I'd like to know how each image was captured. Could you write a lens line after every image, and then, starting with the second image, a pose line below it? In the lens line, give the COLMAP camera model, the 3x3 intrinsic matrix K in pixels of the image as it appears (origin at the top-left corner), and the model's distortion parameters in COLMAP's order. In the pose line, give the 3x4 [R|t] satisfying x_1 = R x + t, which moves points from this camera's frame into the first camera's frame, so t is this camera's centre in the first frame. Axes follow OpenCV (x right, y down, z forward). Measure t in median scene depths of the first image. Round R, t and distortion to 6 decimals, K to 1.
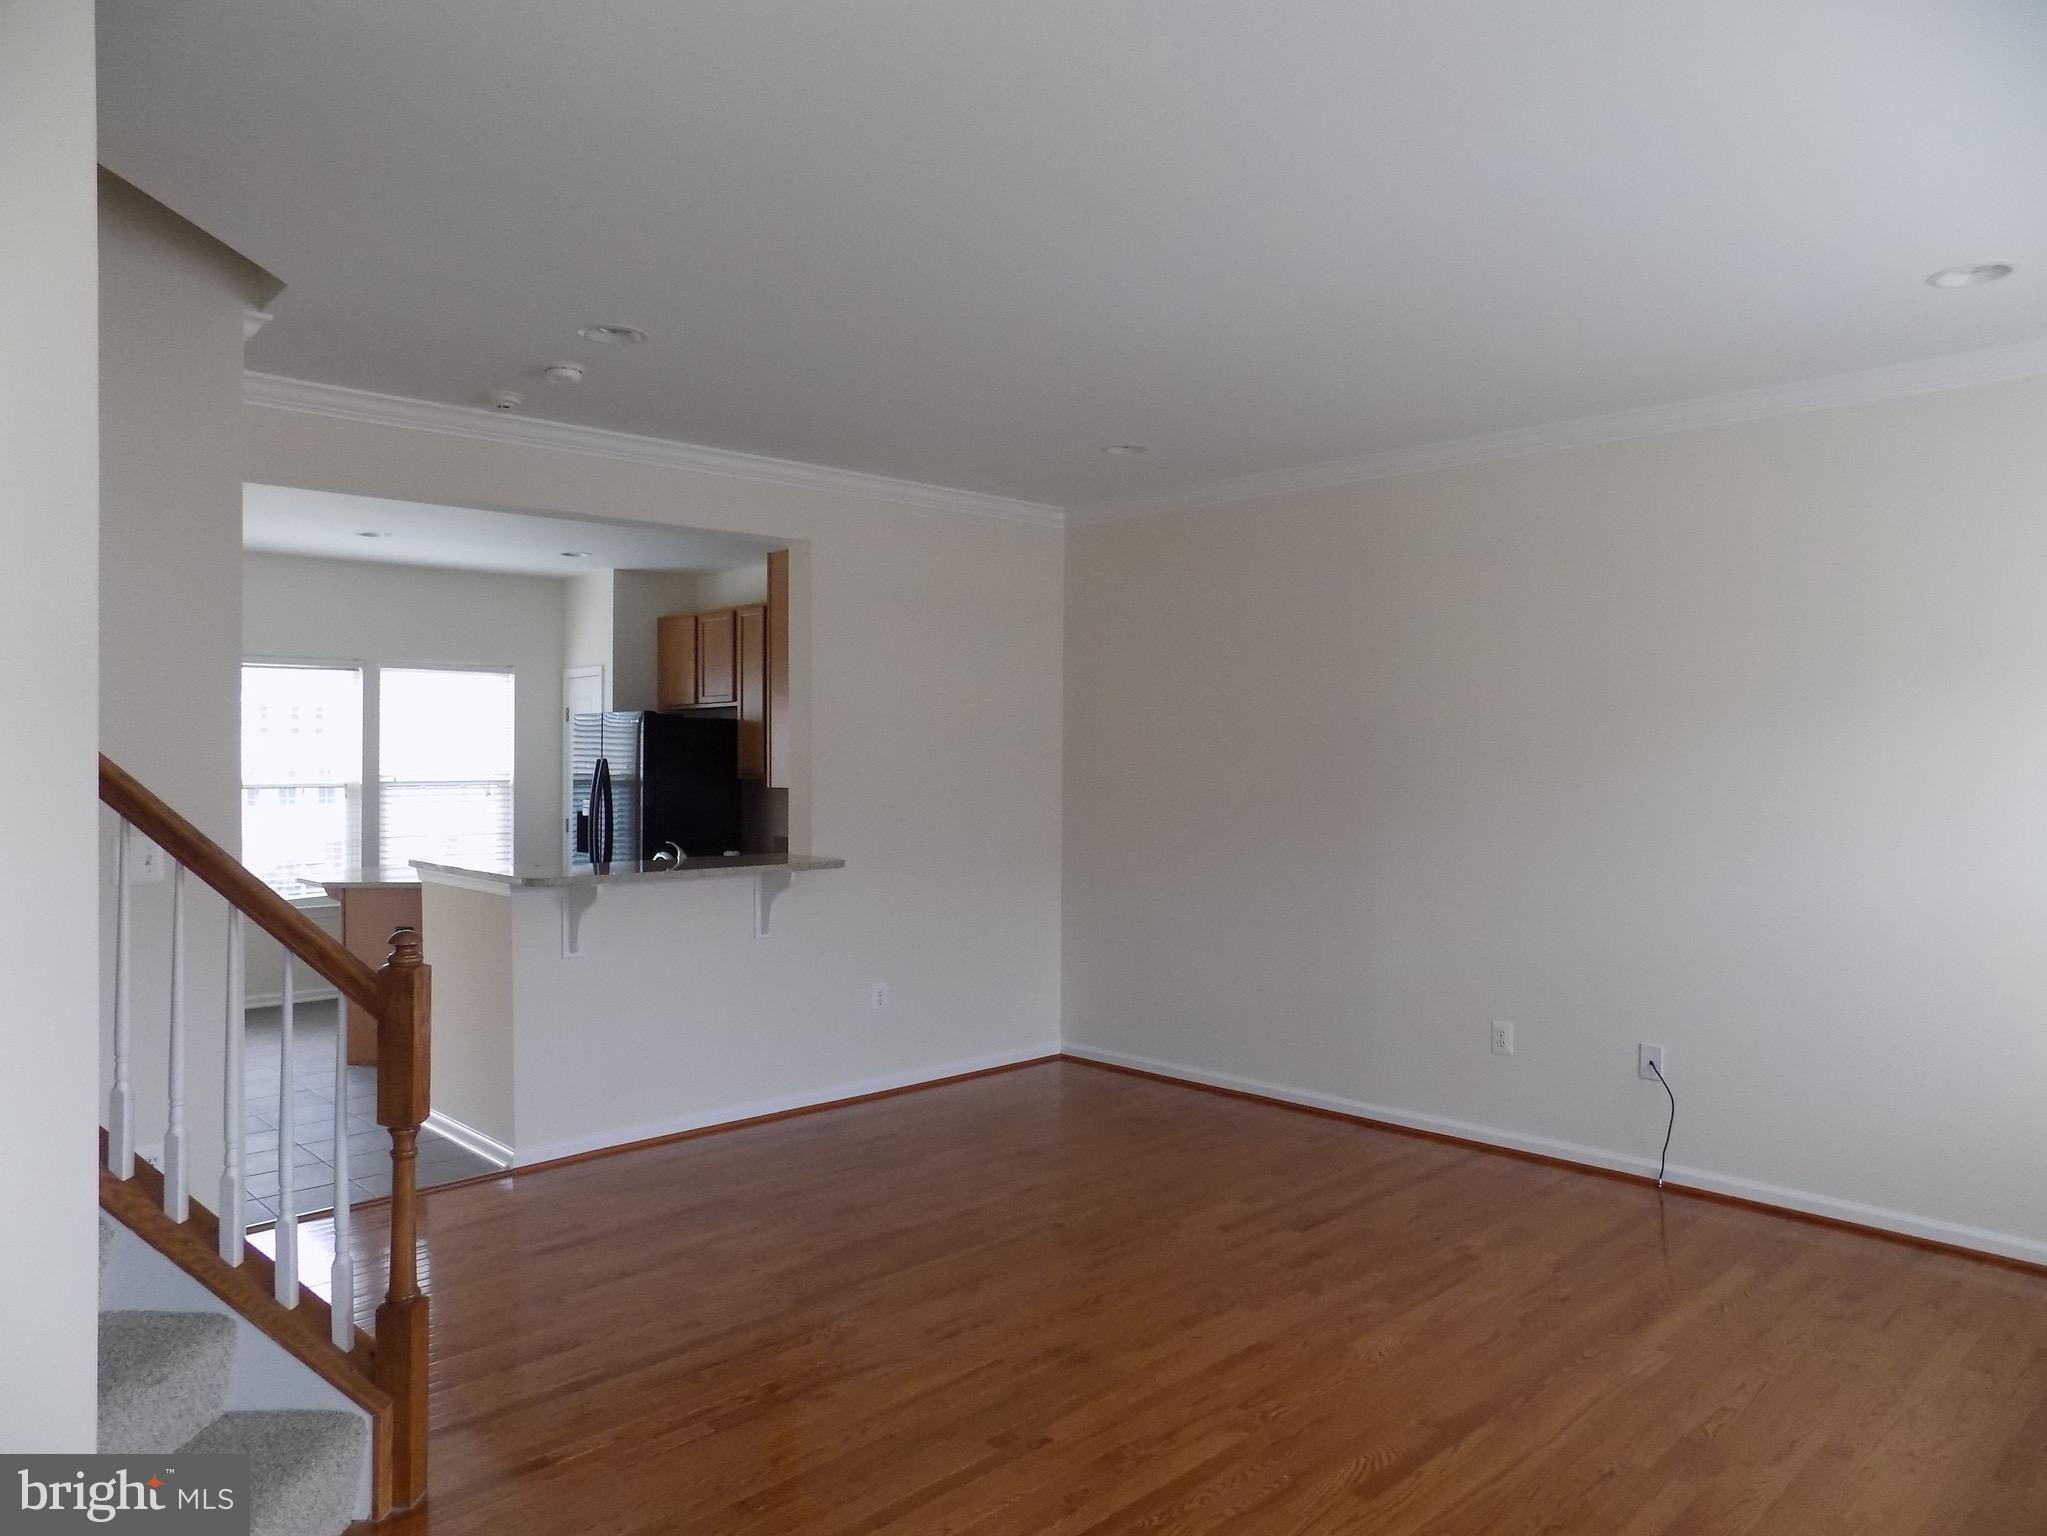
lens RADIAL K [[1397.0, 0, 1031.8], [0, 1397.0, 764.2], [0, 0, 1]] dist [-0.074881, 0.081565]
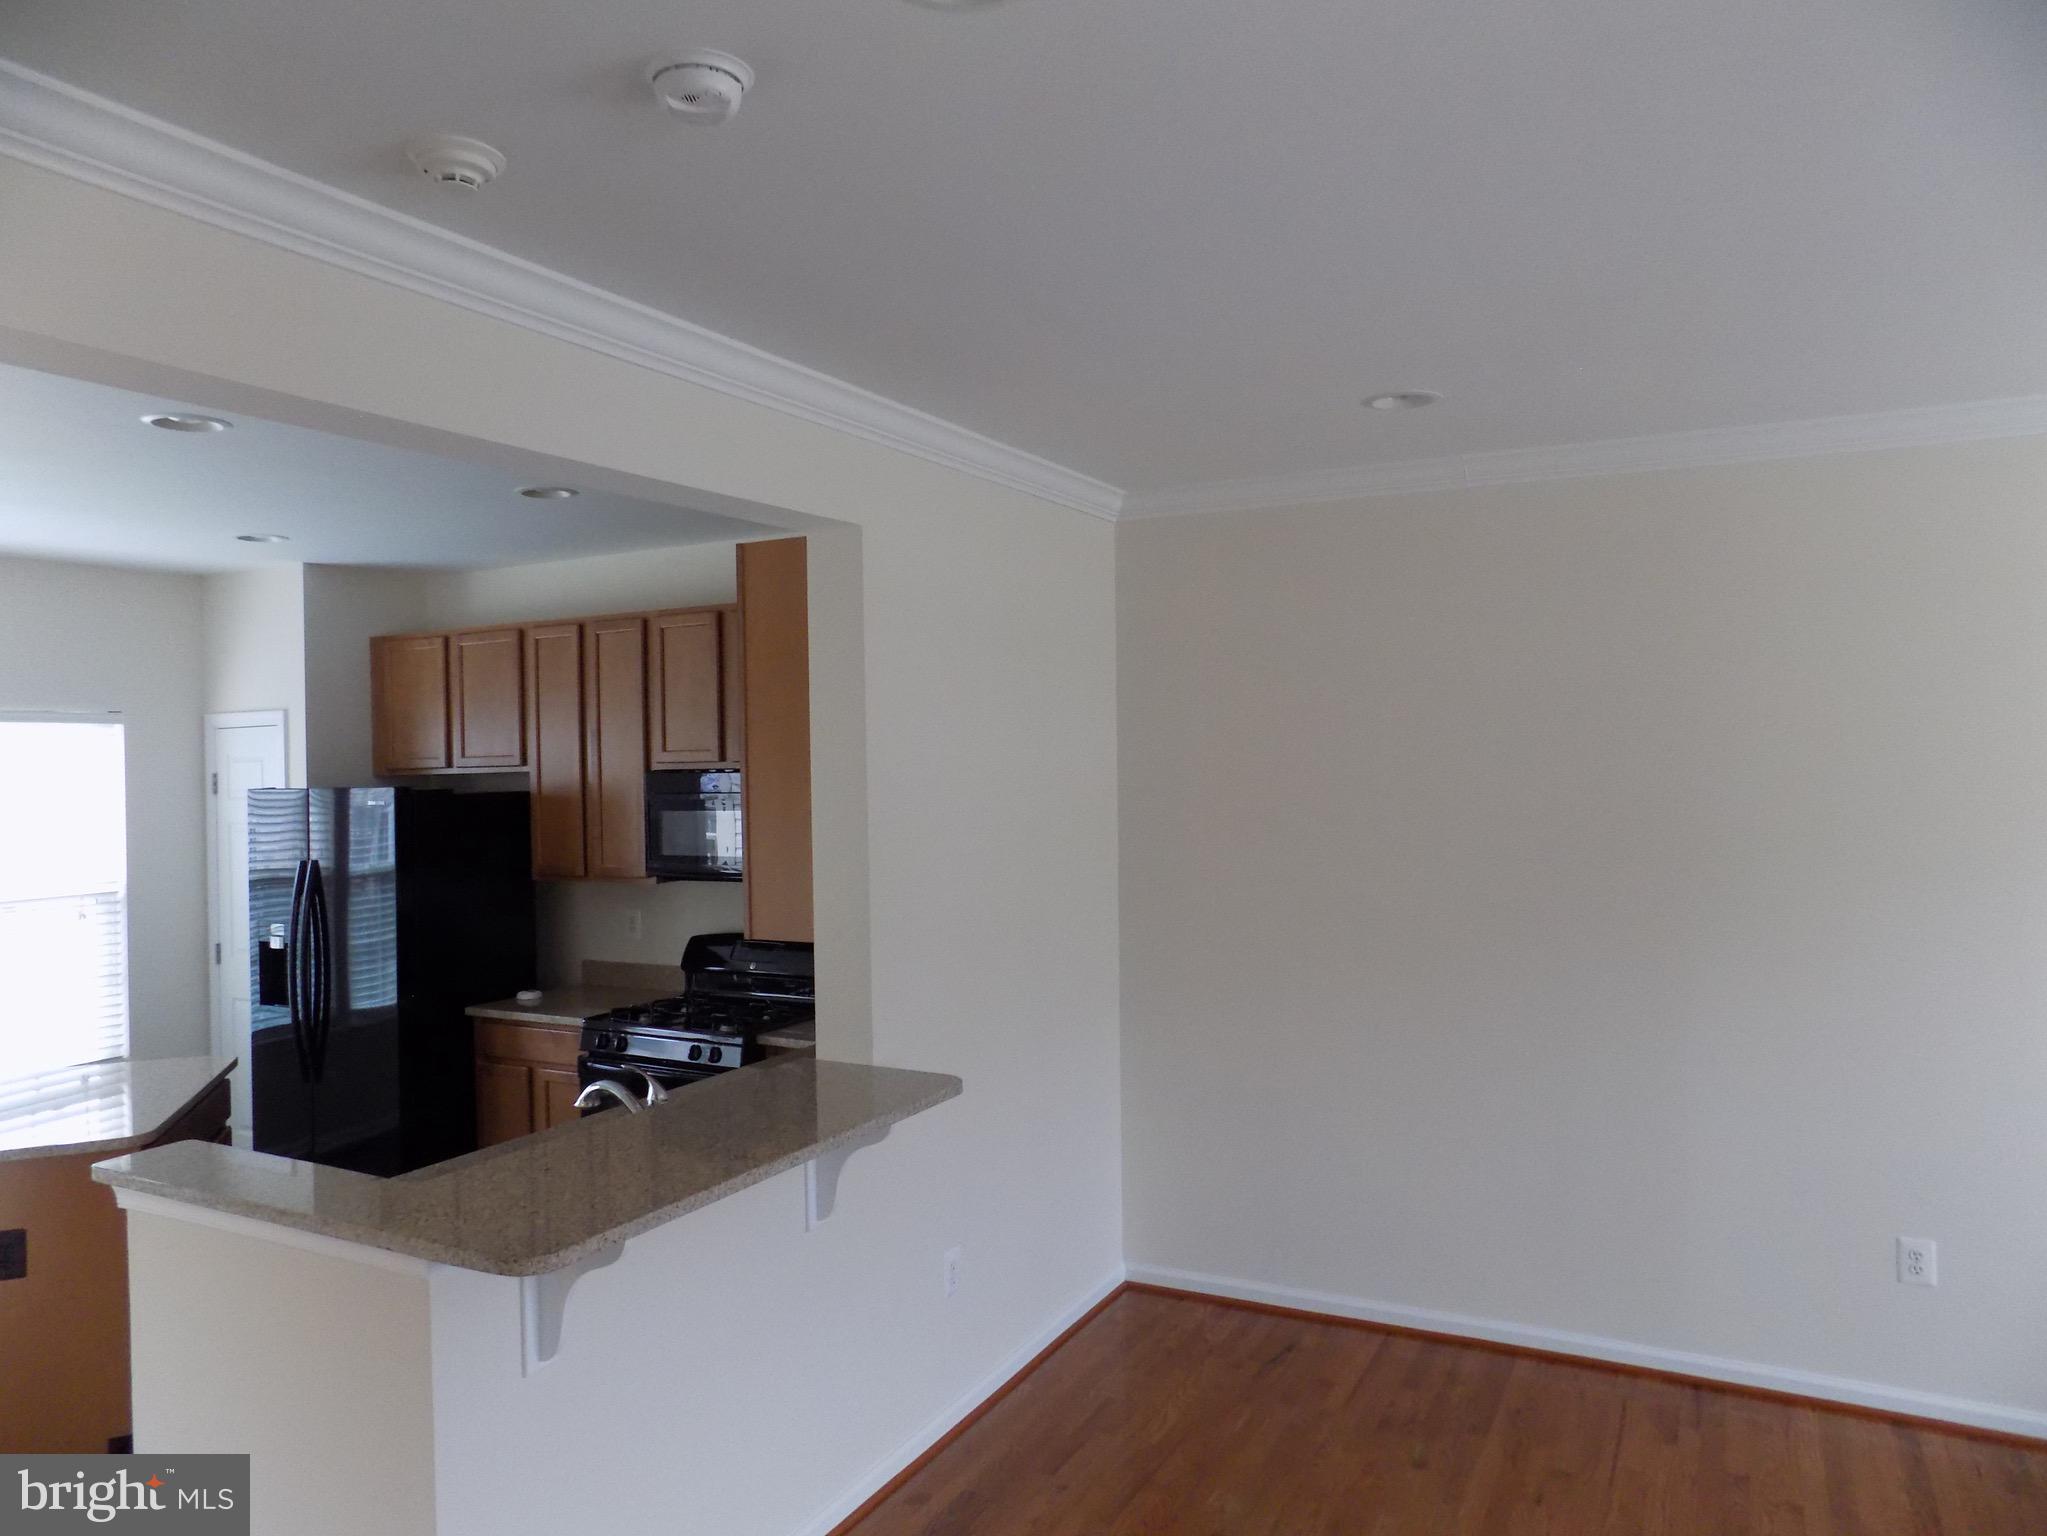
lens RADIAL K [[1397.0, 0, 1031.8], [0, 1397.0, 764.2], [0, 0, 1]] dist [-0.074881, 0.081565]
pose [[0.949750, -0.019381, 0.312410, -0.186262], [0.020411, 0.999792, -0.000026, -0.040167], [-0.312344, 0.006402, 0.949947, 0.288964]]
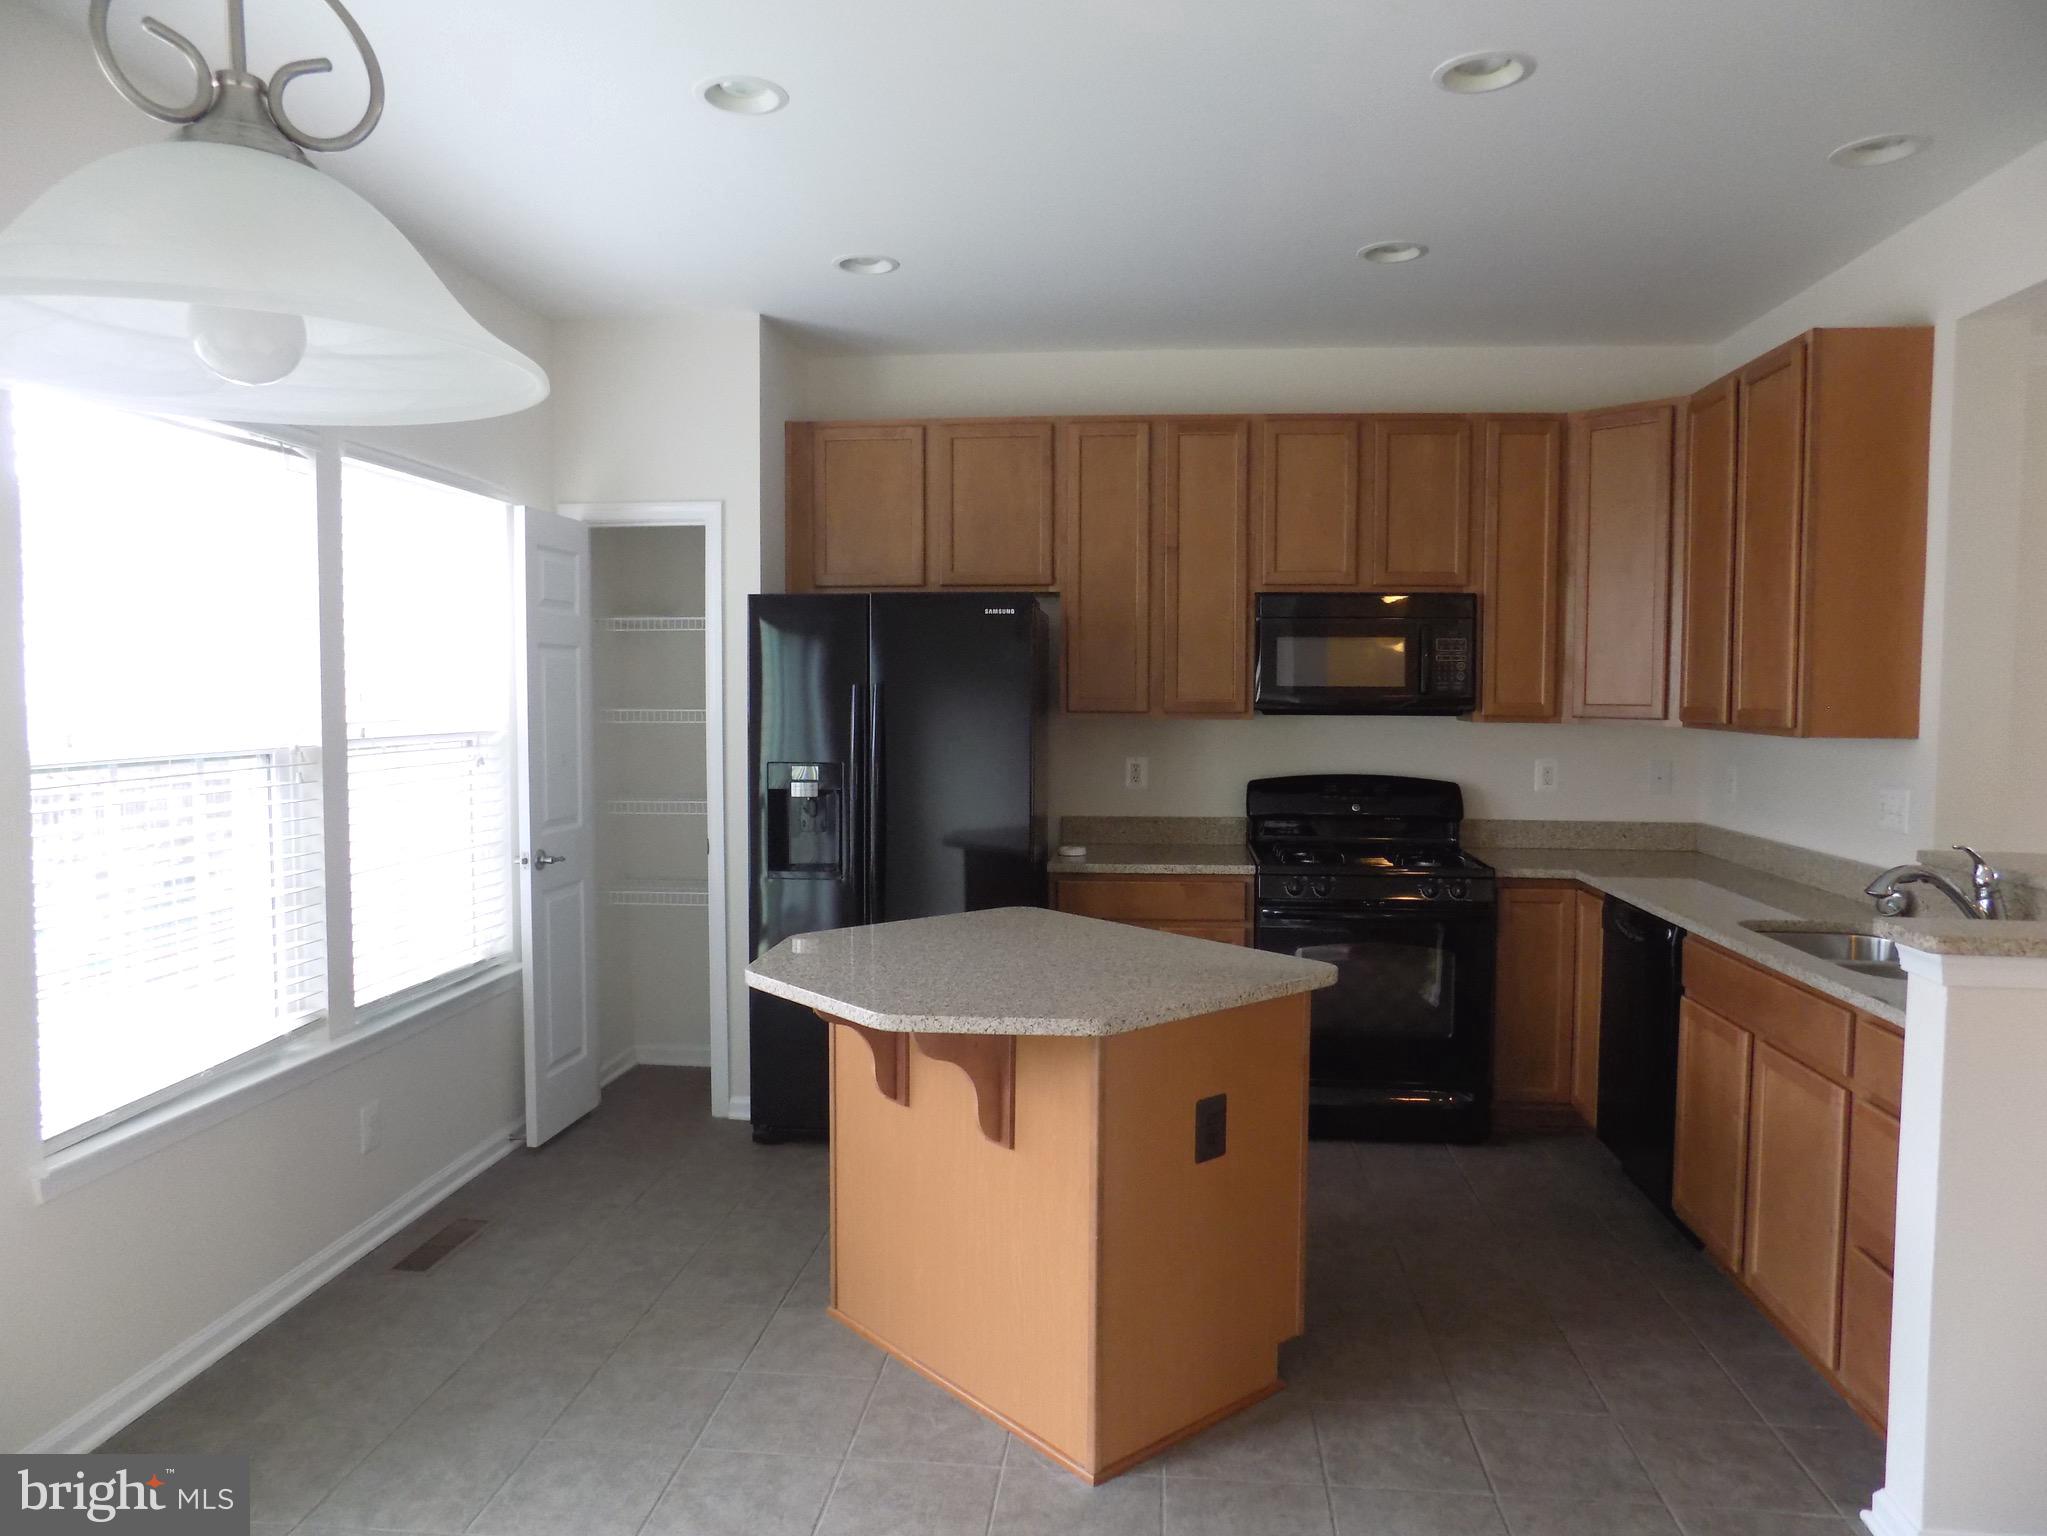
lens RADIAL K [[1397.0, 0, 1031.8], [0, 1397.0, 764.2], [0, 0, 1]] dist [-0.074881, 0.081565]
pose [[0.758196, -0.034402, 0.651118, -0.580011], [-0.000215, 0.998594, 0.053011, -0.002048], [-0.652027, -0.040333, 0.757123, 0.568026]]
